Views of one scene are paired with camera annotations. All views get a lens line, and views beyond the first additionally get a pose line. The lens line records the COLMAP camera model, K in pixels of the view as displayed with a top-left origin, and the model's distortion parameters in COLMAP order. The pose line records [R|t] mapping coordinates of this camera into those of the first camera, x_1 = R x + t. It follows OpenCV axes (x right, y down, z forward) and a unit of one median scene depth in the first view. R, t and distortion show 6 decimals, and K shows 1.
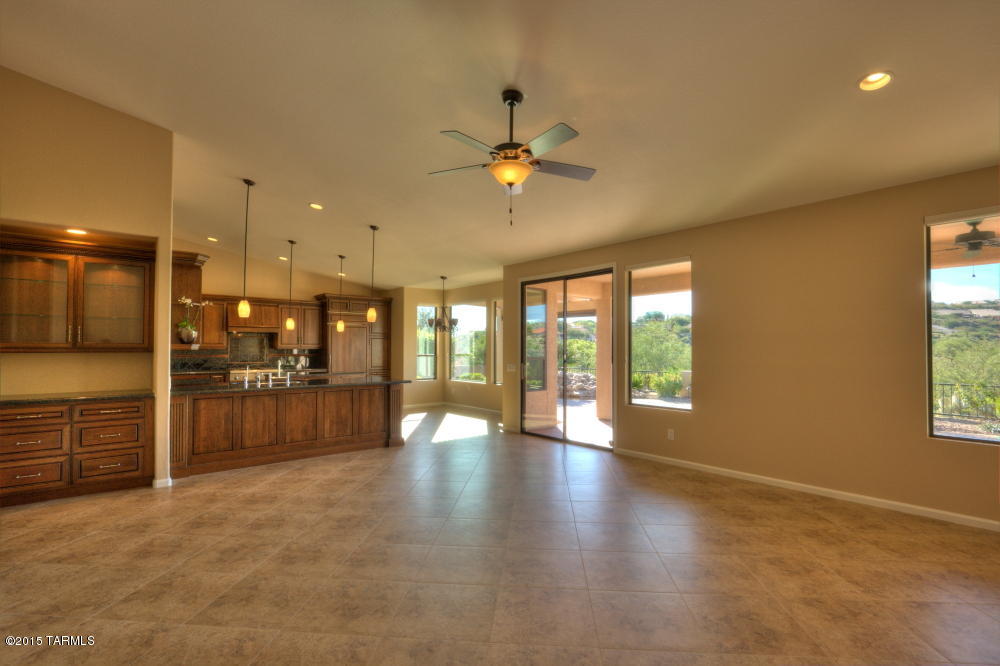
lens RADIAL K [[464.6, 0, 503.6], [0, 464.6, 338.2], [0, 0, 1]] dist [-0.018672, 0.003668]
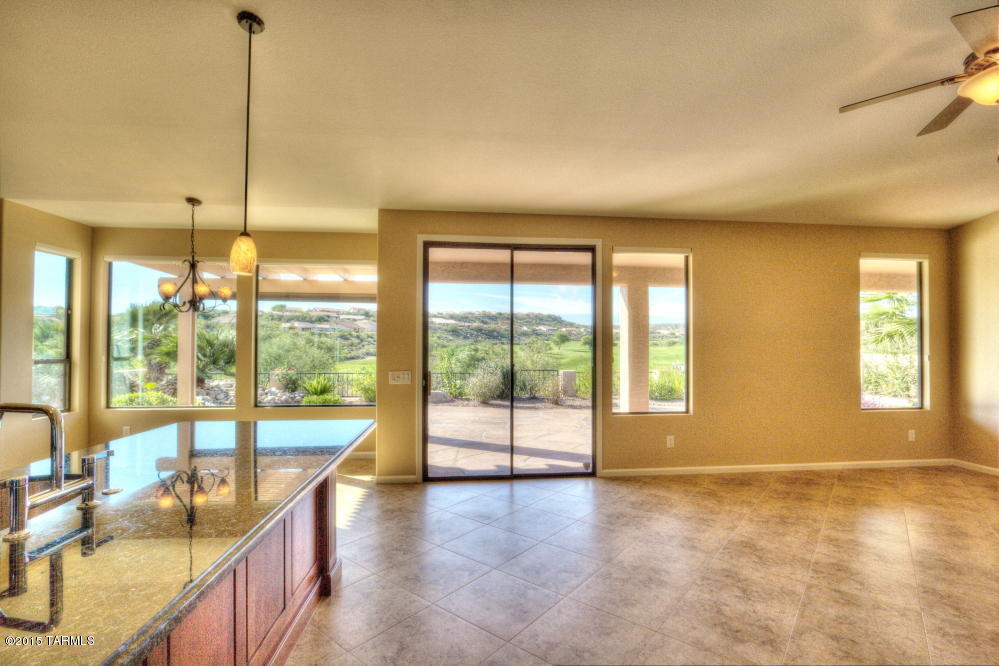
lens RADIAL K [[464.2, 0, 501.5], [0, 464.2, 339.3], [0, 0, 1]] dist [-0.018672, 0.003668]
pose [[0.561684, 0.011960, 0.827265, -0.430468], [-0.019865, 0.999802, -0.000967, 0.010709], [-0.827113, -0.015891, 0.561811, 0.569745]]
